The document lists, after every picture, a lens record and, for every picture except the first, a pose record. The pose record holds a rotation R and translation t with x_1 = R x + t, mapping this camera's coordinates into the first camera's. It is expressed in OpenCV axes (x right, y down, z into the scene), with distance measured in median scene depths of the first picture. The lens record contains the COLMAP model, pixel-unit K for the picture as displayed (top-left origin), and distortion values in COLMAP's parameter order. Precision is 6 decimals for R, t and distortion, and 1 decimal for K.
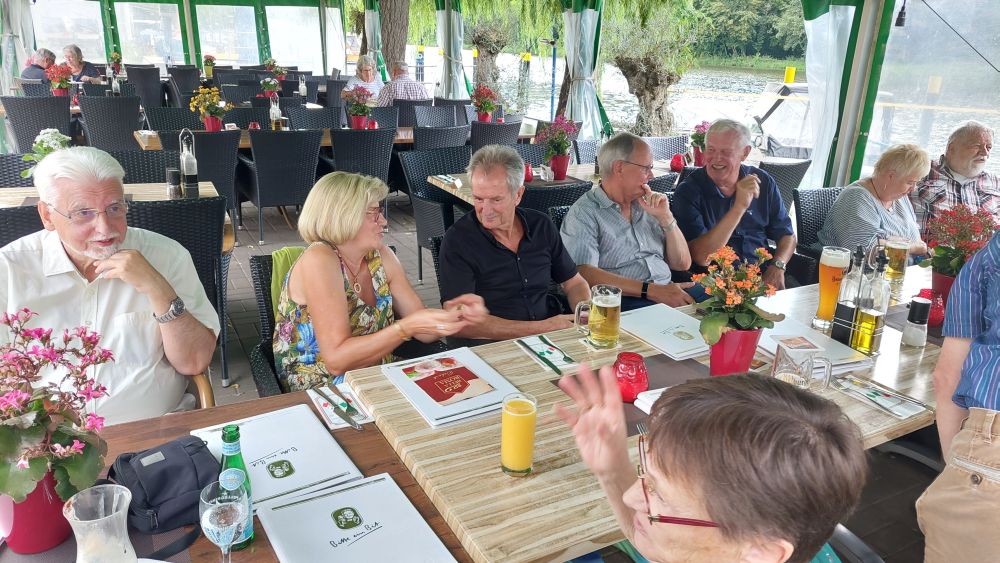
lens RADIAL K [[723.5, 0, 500.1], [0, 723.5, 277.1], [0, 0, 1]] dist [0.061649, -0.066109]
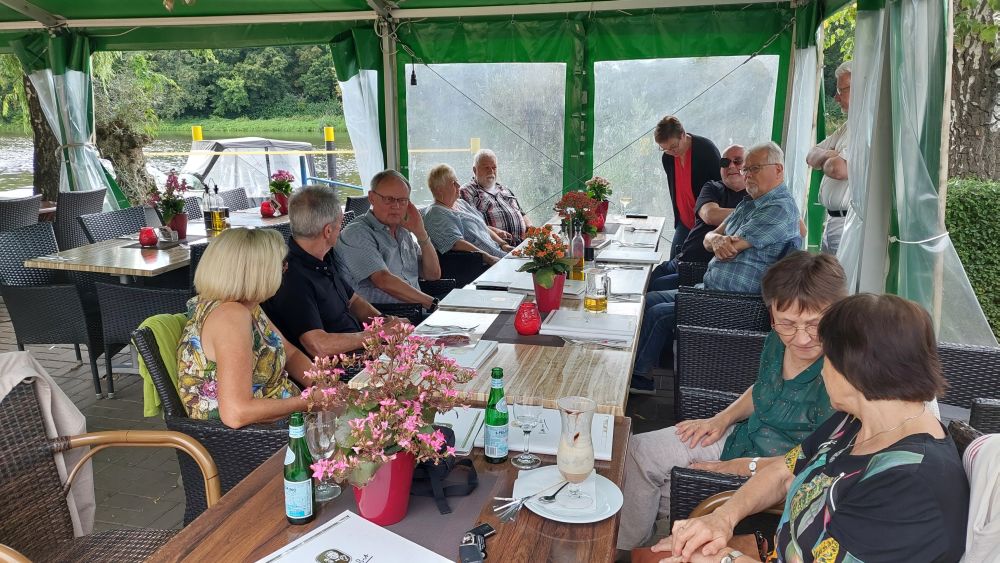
lens RADIAL K [[723.5, 0, 504.6], [0, 723.5, 284.7], [0, 0, 1]] dist [0.061649, -0.066109]
pose [[0.679523, -0.209147, 0.703212, -0.322830], [0.255633, 0.965935, 0.040264, -0.002082], [-0.687678, 0.152404, 0.709840, 0.001670]]
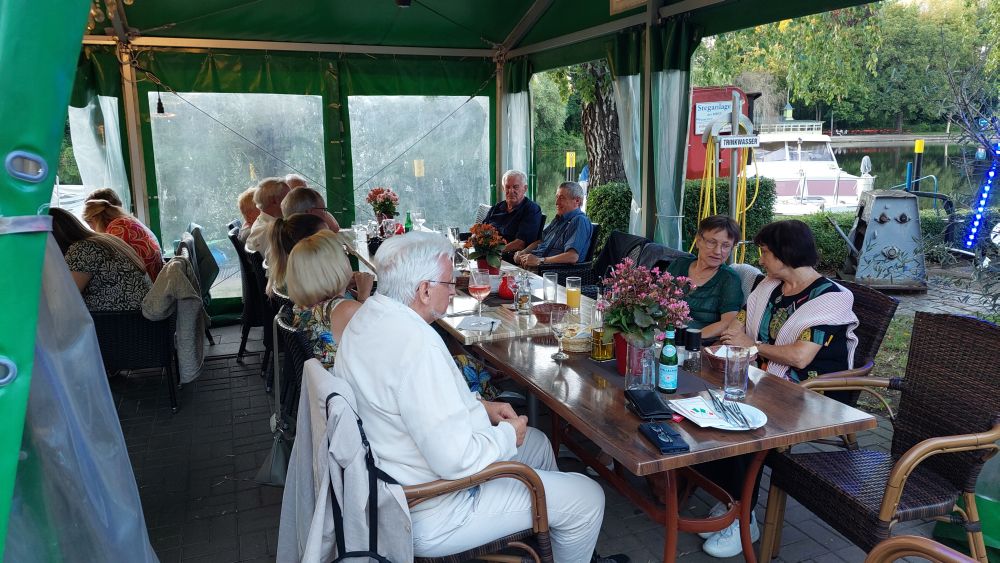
lens RADIAL K [[723.5, 0, 519.9], [0, 723.5, 278.2], [0, 0, 1]] dist [0.061649, -0.066109]
pose [[0.106059, -0.231120, 0.967127, -0.662657], [0.323283, 0.927789, 0.186266, -0.097685], [-0.940340, 0.292900, 0.173117, 0.238868]]
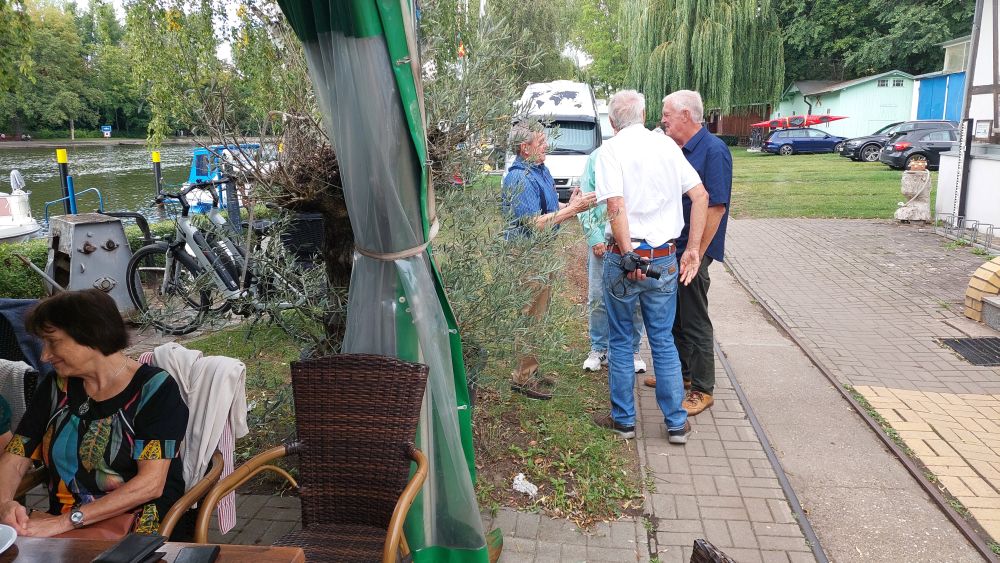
lens RADIAL K [[723.5, 0, 513.5], [0, 723.5, 267.3], [0, 0, 1]] dist [0.061649, -0.066109]
pose [[-0.813816, -0.138460, 0.564387, -0.476193], [0.155975, 0.883521, 0.441659, -0.115796], [-0.559800, 0.447459, -0.697427, 0.260182]]
